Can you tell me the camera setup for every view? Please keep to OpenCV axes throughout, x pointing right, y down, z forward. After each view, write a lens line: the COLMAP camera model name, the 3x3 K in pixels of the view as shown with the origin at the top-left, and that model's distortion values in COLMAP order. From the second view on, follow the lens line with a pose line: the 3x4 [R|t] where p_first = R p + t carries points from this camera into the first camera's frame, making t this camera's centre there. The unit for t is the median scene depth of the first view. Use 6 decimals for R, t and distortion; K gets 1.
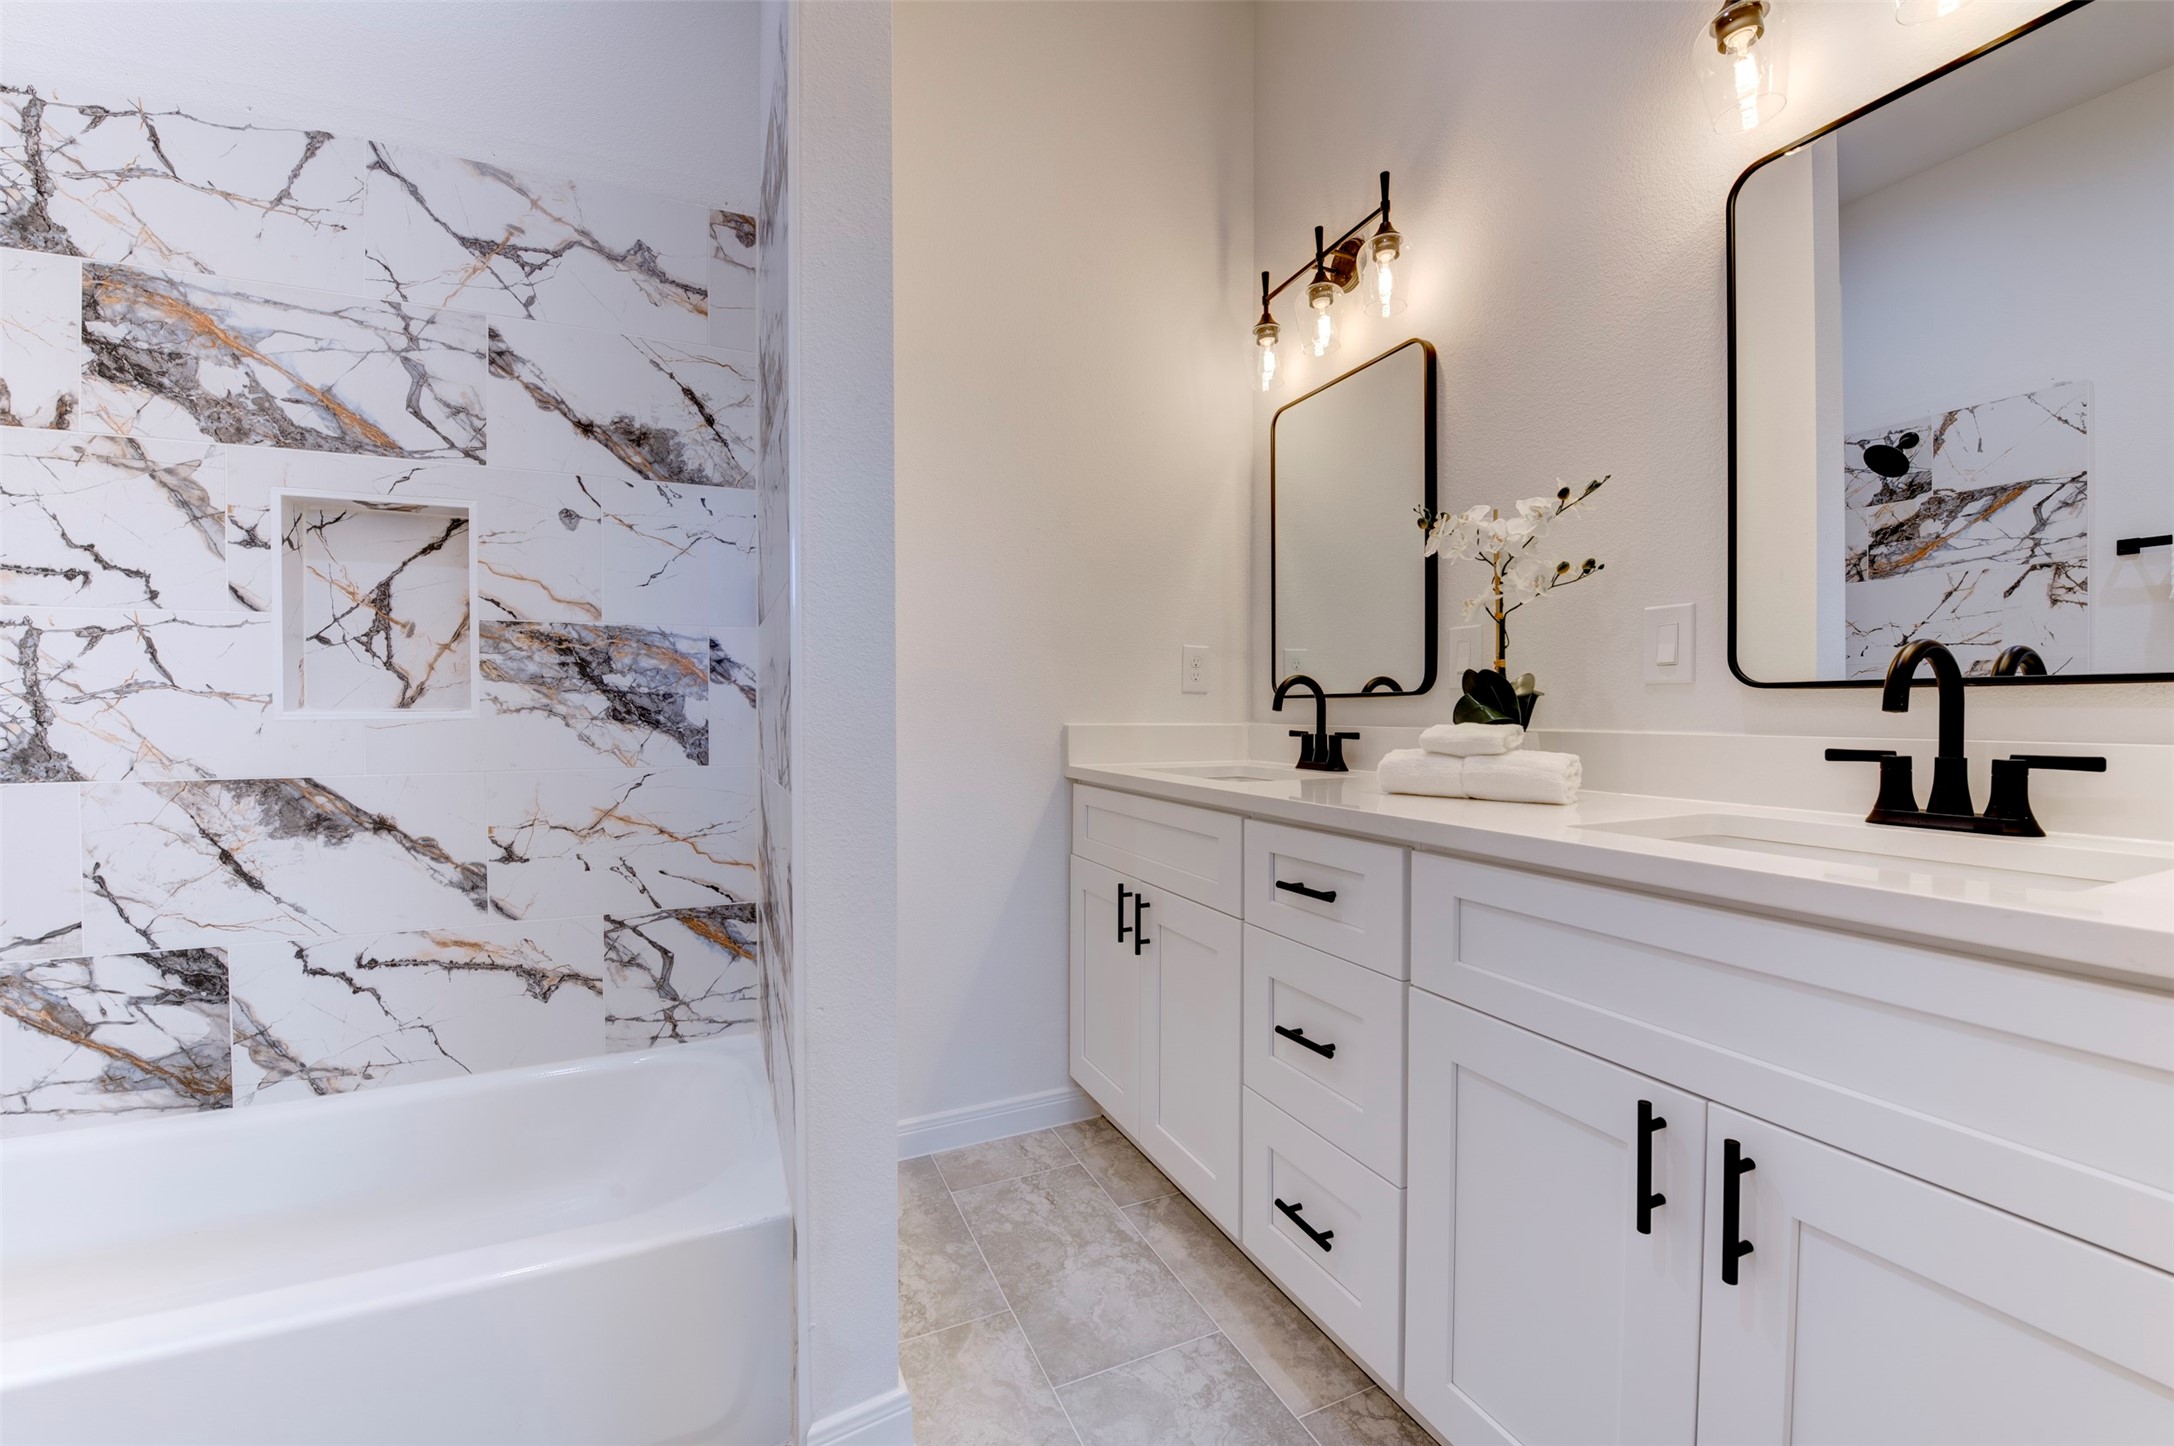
lens RADIAL K [[876.1, 0, 1088.4], [0, 876.1, 723.0], [0, 0, 1]] dist [-0.016095, -0.002117]
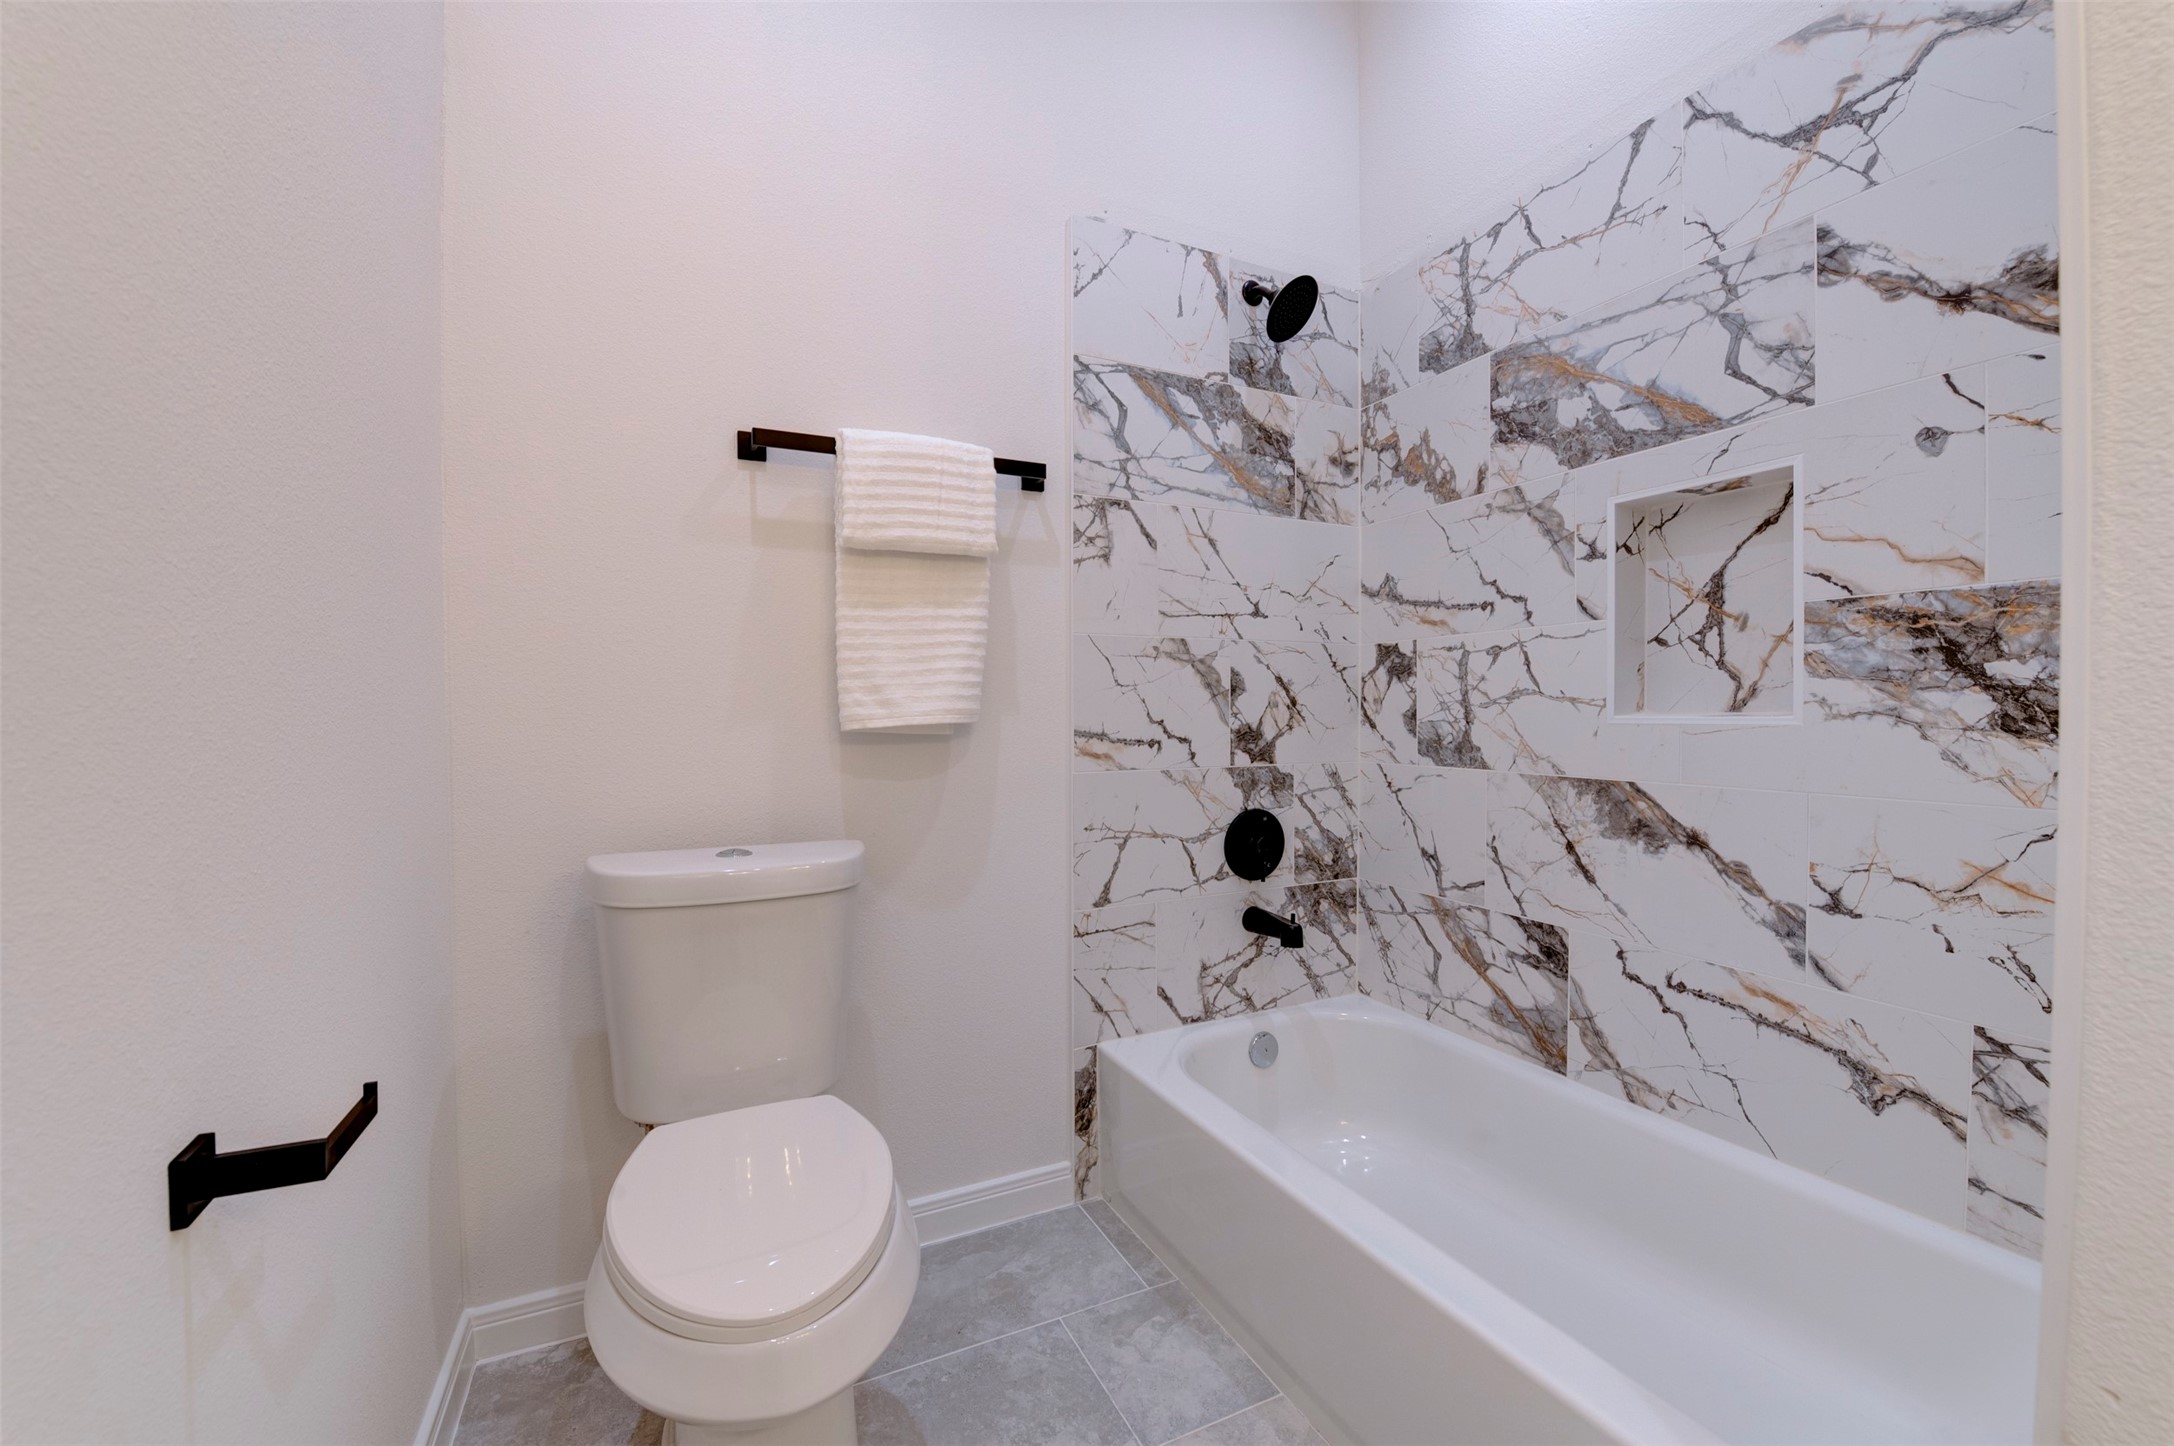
lens RADIAL K [[876.1, 0, 1088.4], [0, 876.1, 723.0], [0, 0, 1]] dist [-0.016095, -0.002117]
pose [[0.019974, 0.017797, -0.999642, 0.085605], [-0.012611, 0.999766, 0.017547, -0.013728], [0.999721, 0.012256, 0.020194, 0.341000]]
